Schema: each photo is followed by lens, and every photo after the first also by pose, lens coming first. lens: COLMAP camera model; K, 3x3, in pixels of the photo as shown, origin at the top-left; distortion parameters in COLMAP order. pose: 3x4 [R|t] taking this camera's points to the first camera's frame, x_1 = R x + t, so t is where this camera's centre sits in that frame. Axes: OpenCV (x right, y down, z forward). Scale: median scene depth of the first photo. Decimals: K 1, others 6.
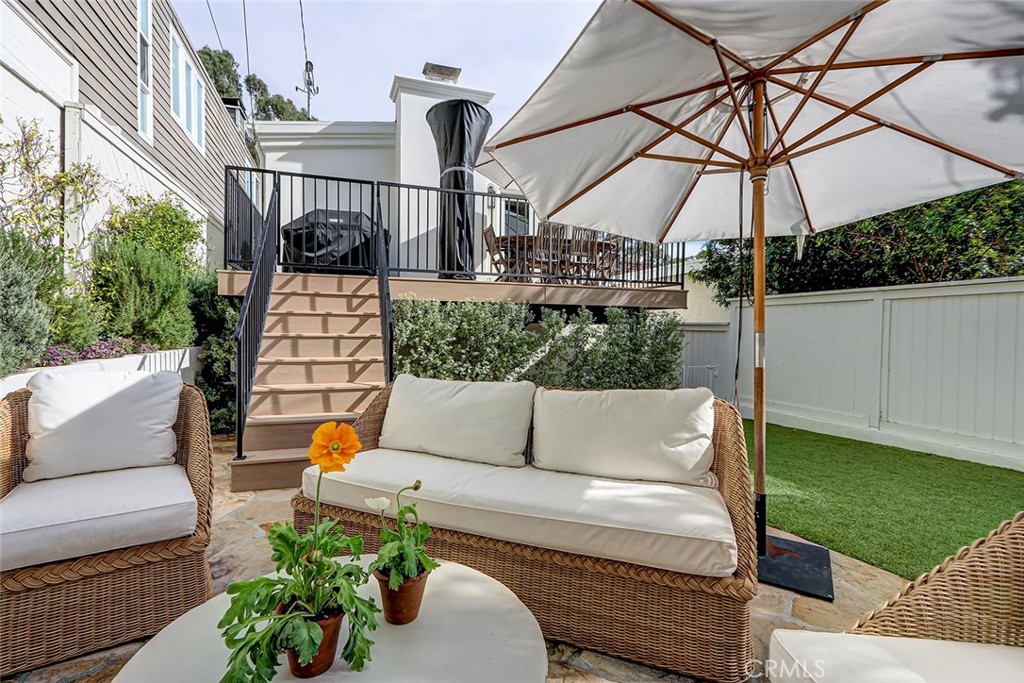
lens RADIAL K [[470.2, 0, 496.2], [0, 470.2, 342.8], [0, 0, 1]] dist [-0.000342, -0.002402]
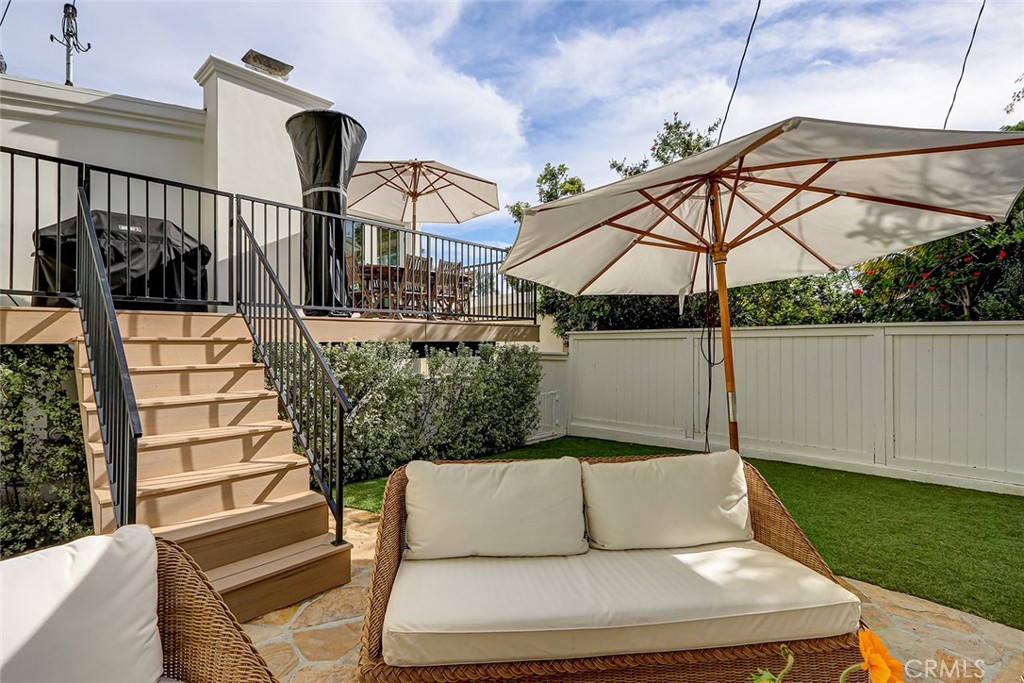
lens RADIAL K [[470.2, 0, 504.9], [0, 470.2, 342.7], [0, 0, 1]] dist [-0.000342, -0.002402]
pose [[0.882263, -0.015513, 0.470500, -0.208834], [0.029402, 0.999321, -0.022184, -0.056473], [-0.469837, 0.033405, 0.882121, 0.087755]]
